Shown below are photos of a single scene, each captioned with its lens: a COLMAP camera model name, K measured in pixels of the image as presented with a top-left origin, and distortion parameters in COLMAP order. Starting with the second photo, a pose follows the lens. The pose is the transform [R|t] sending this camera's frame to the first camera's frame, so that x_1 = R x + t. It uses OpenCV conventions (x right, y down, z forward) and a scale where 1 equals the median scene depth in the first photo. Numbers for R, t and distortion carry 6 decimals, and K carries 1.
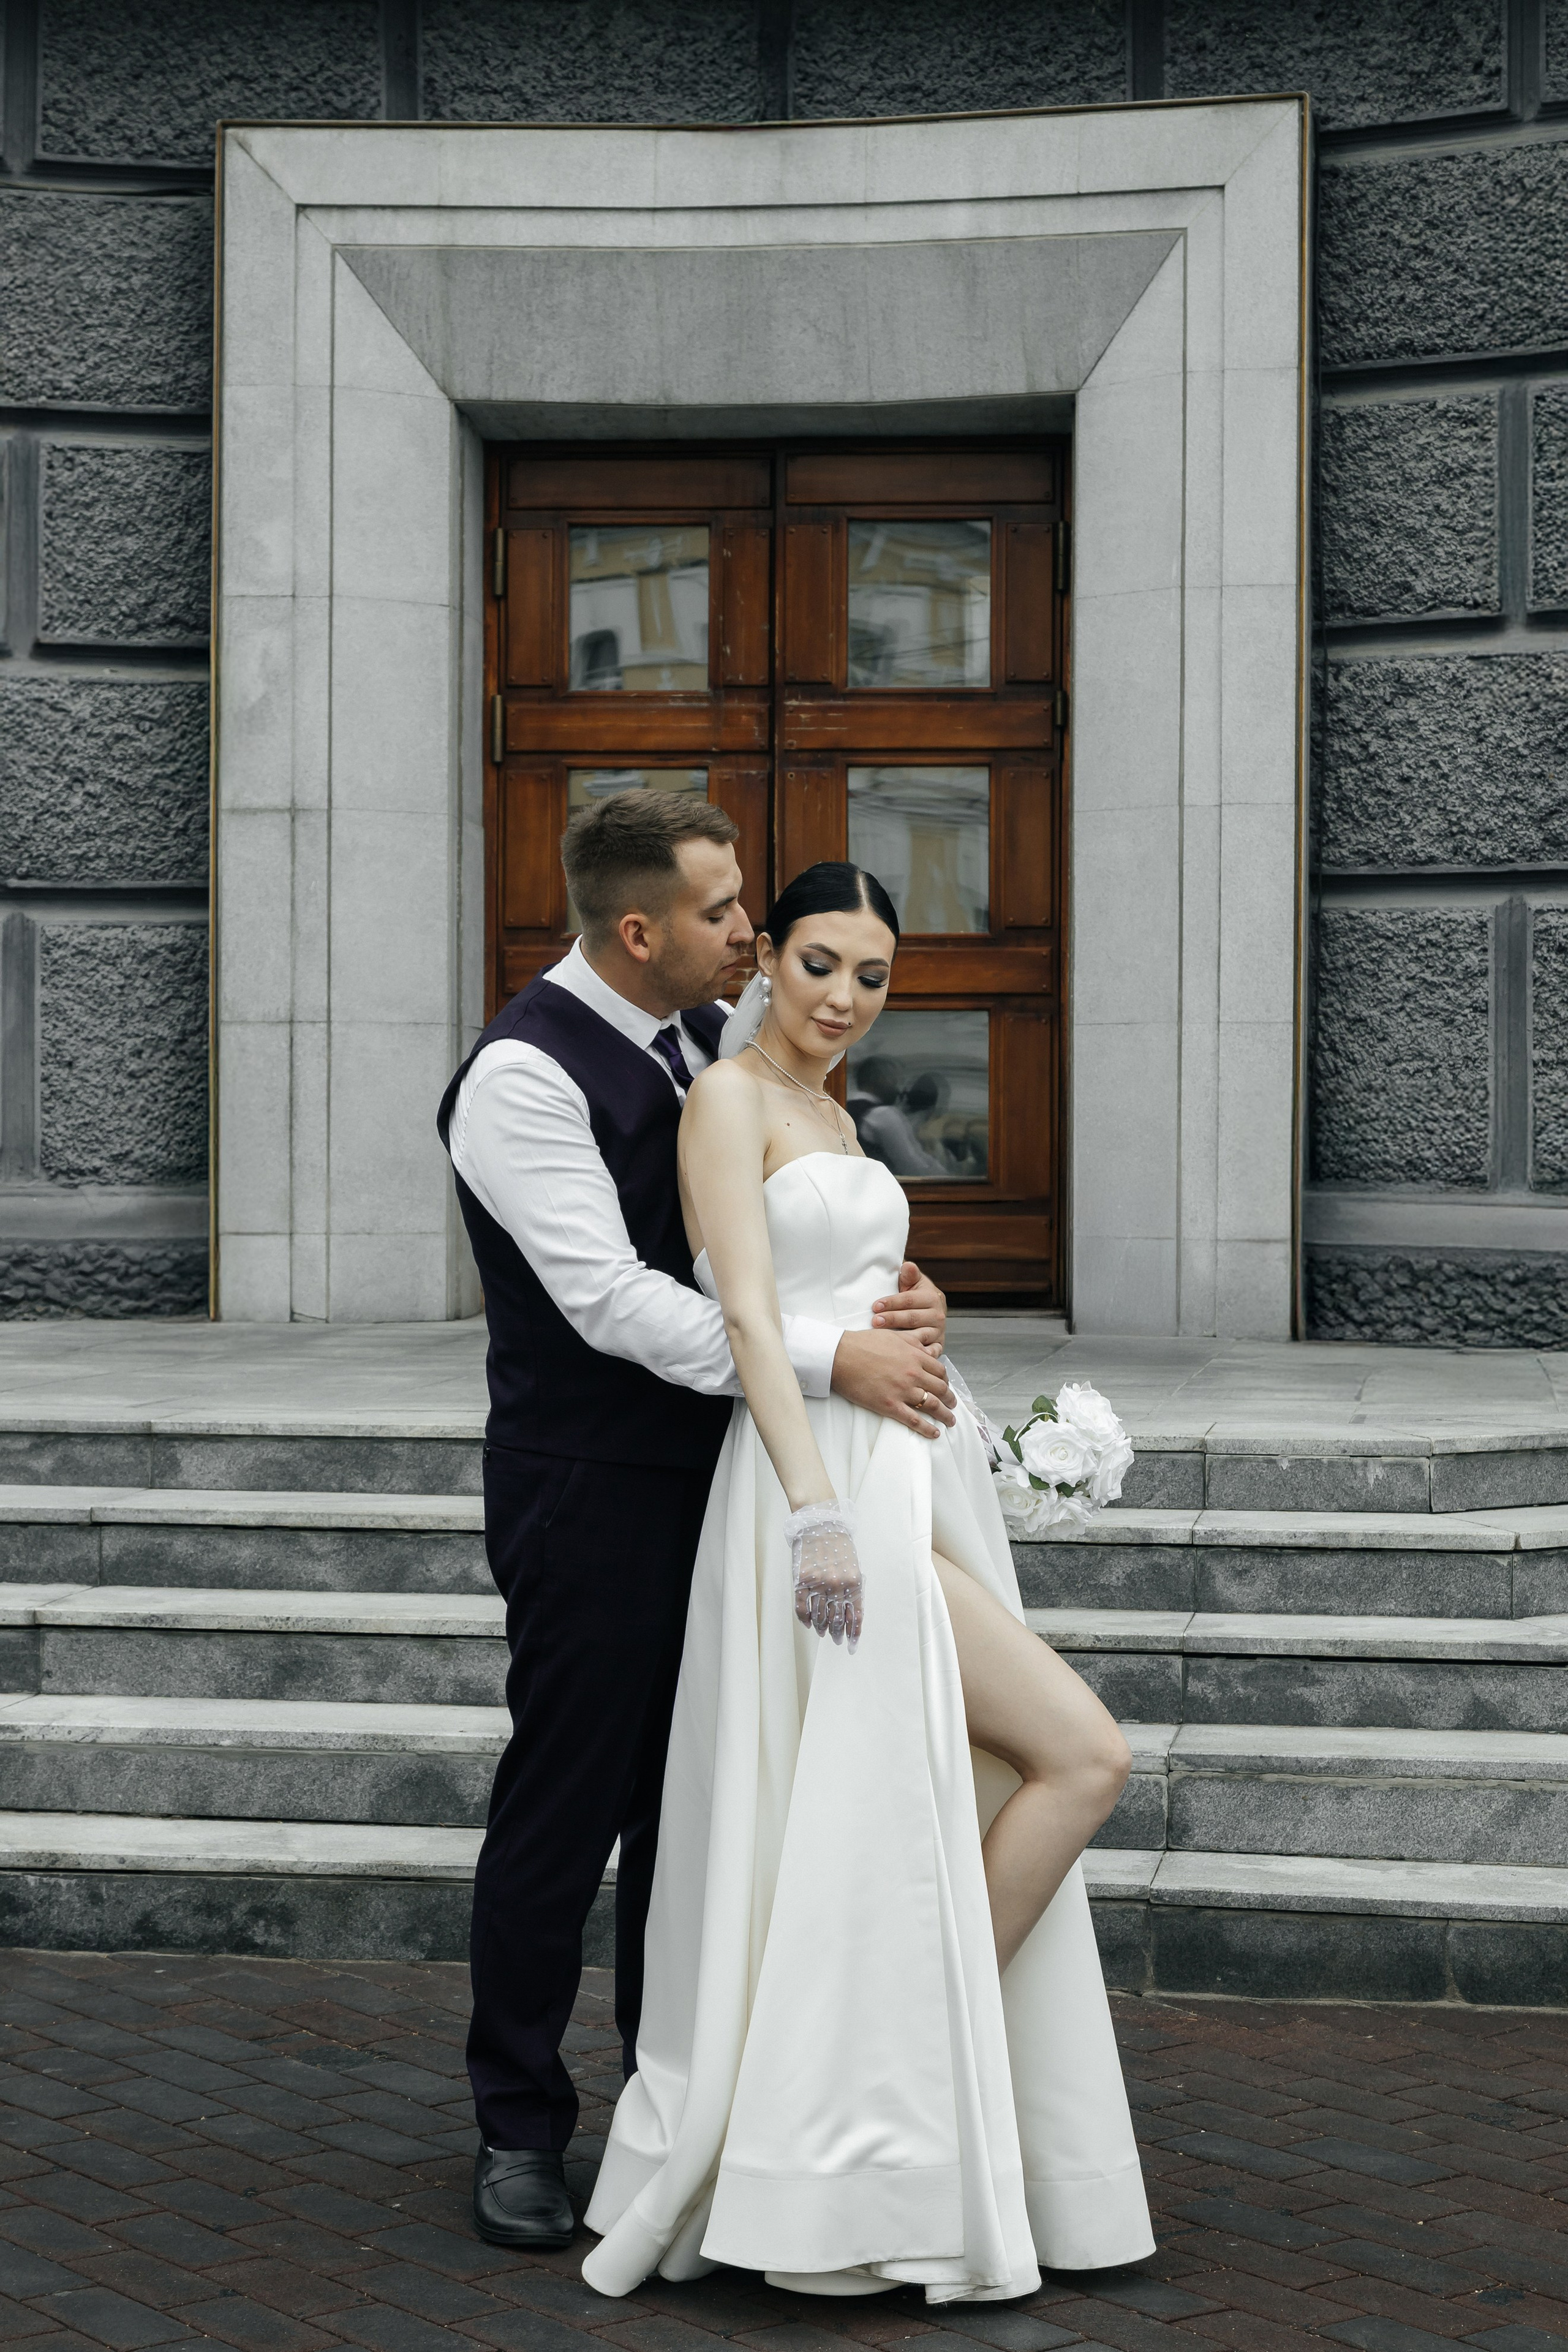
lens RADIAL K [[4126.6, 0, 787.2], [0, 4126.6, 1188.8], [0, 0, 1]] dist [0.027633, 0.000000]
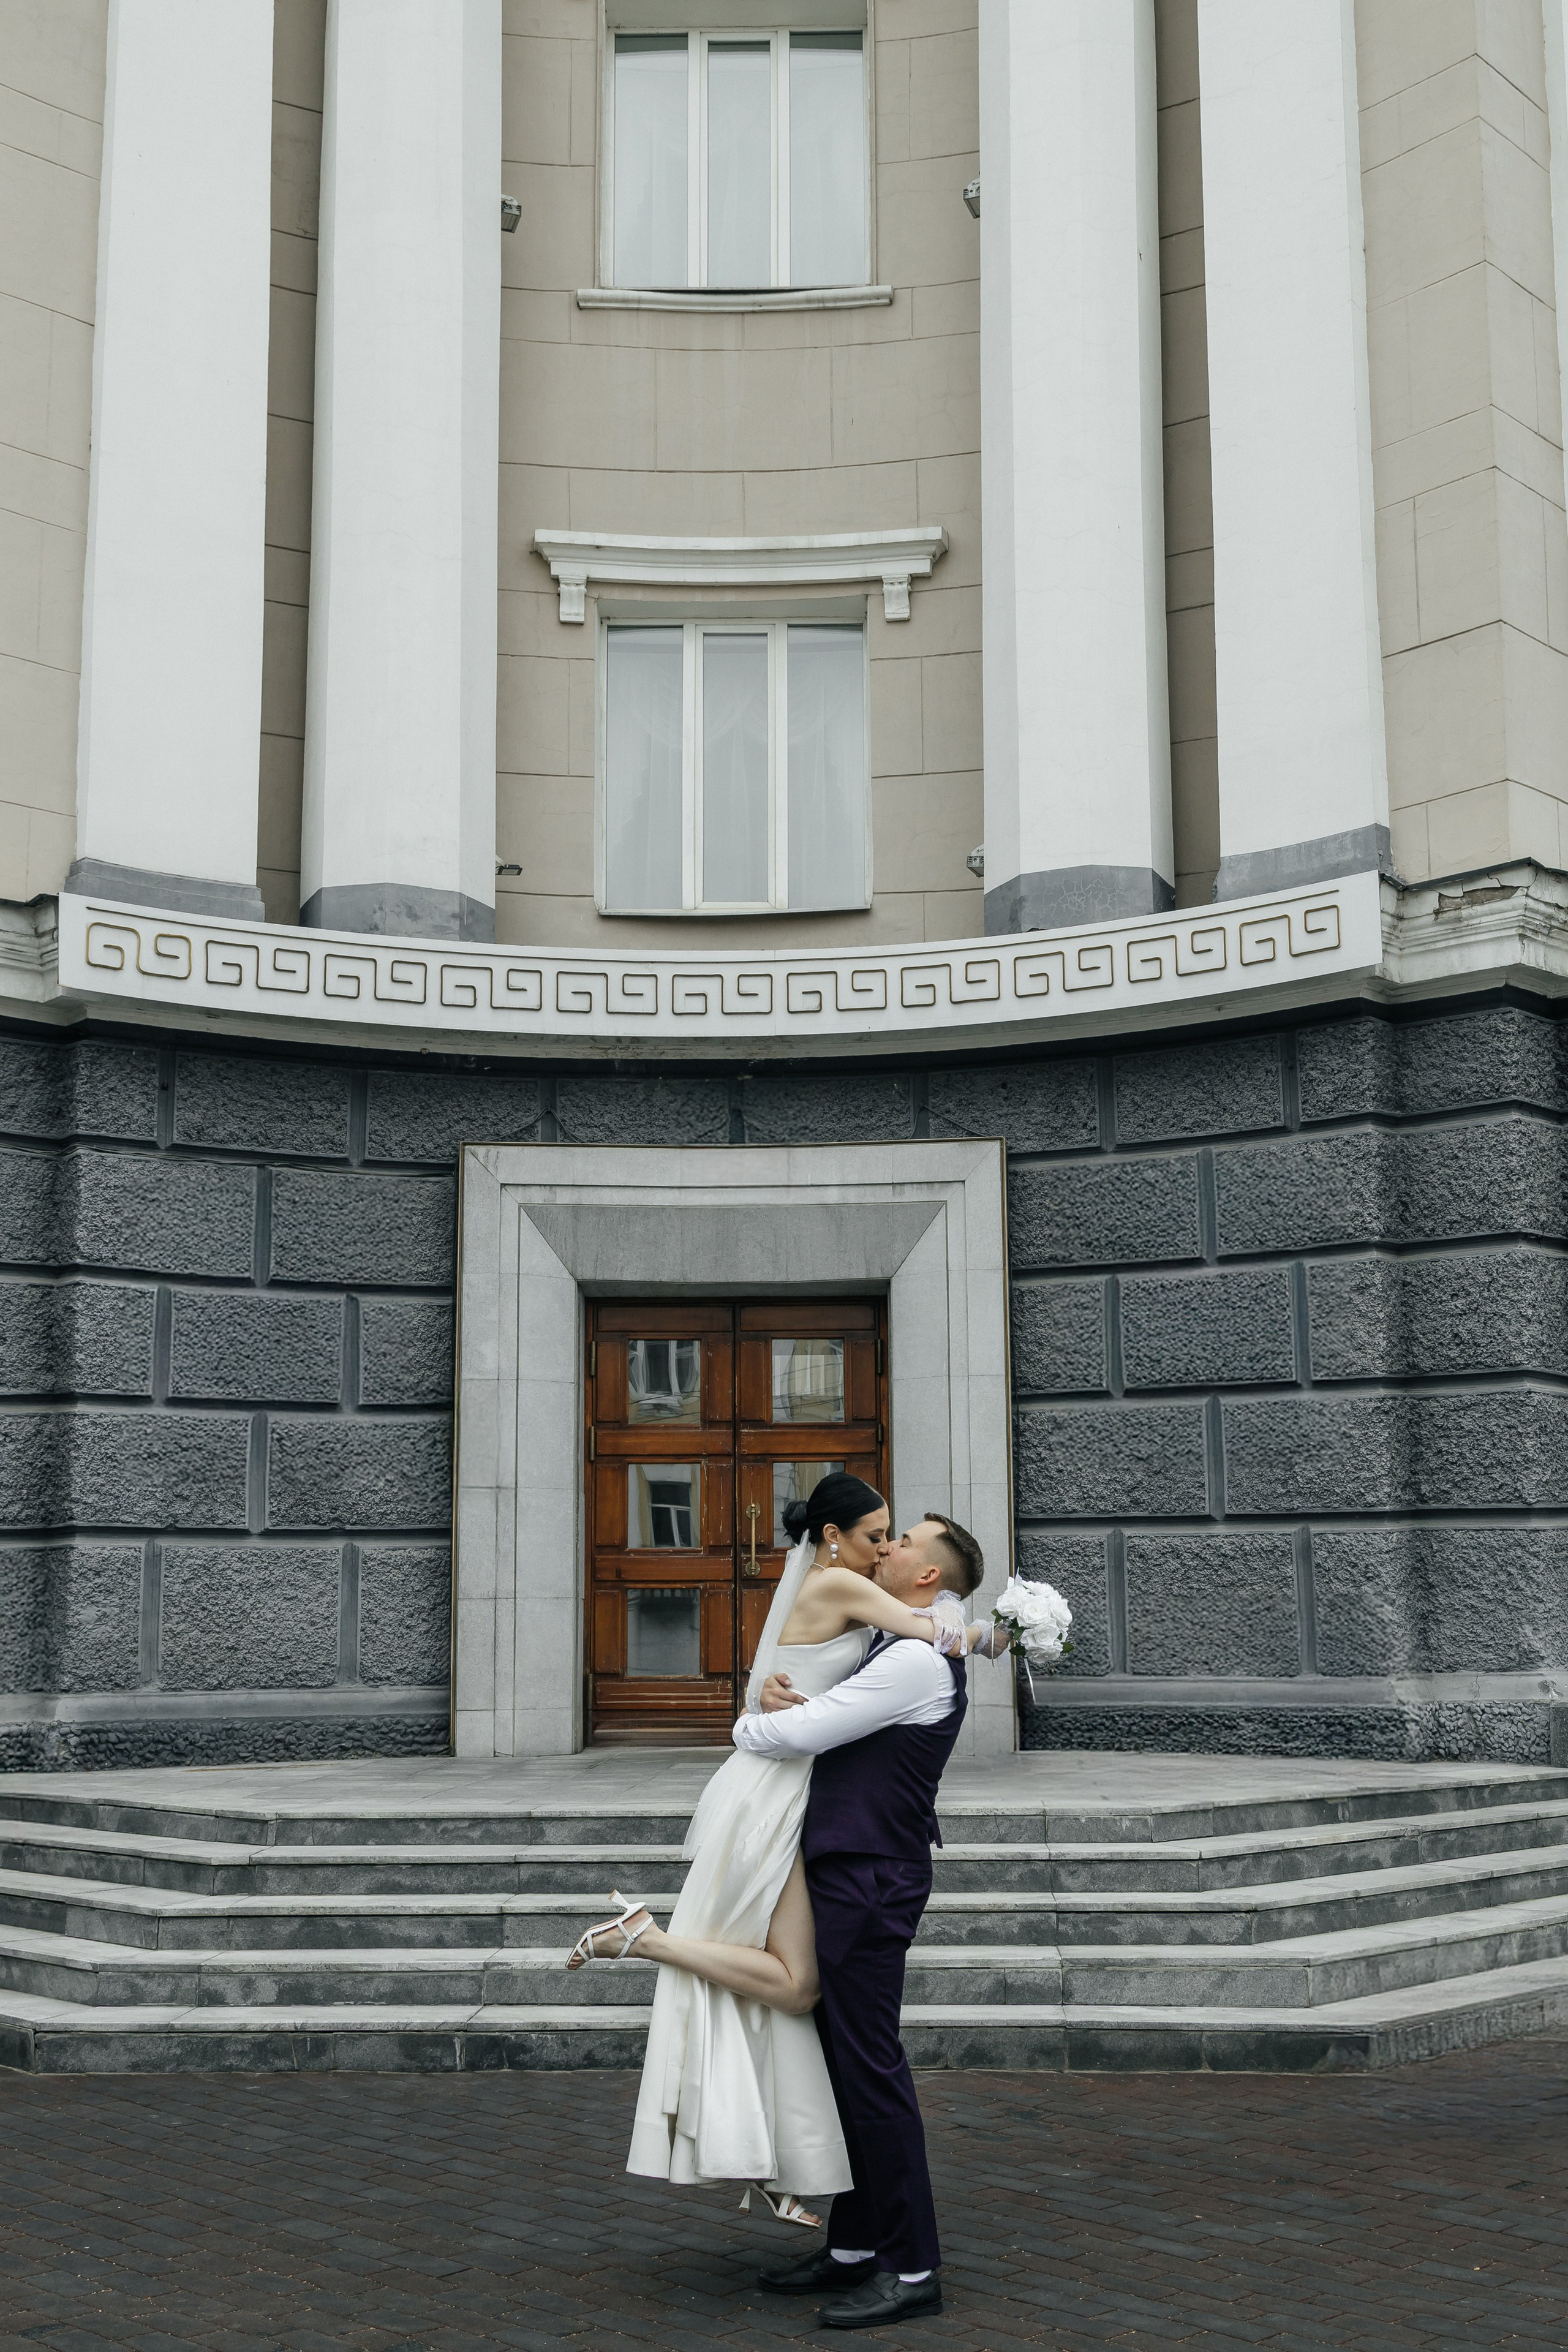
lens RADIAL K [[2487.5, 0, 814.1], [0, 2487.5, 1257.5], [0, 0, 1]] dist [0.036753, 0.000000]
pose [[0.992913, 0.004591, 0.118755, -0.111347], [0.014215, 0.987491, -0.157033, -0.012790], [-0.117990, 0.157608, 0.980427, -0.186214]]
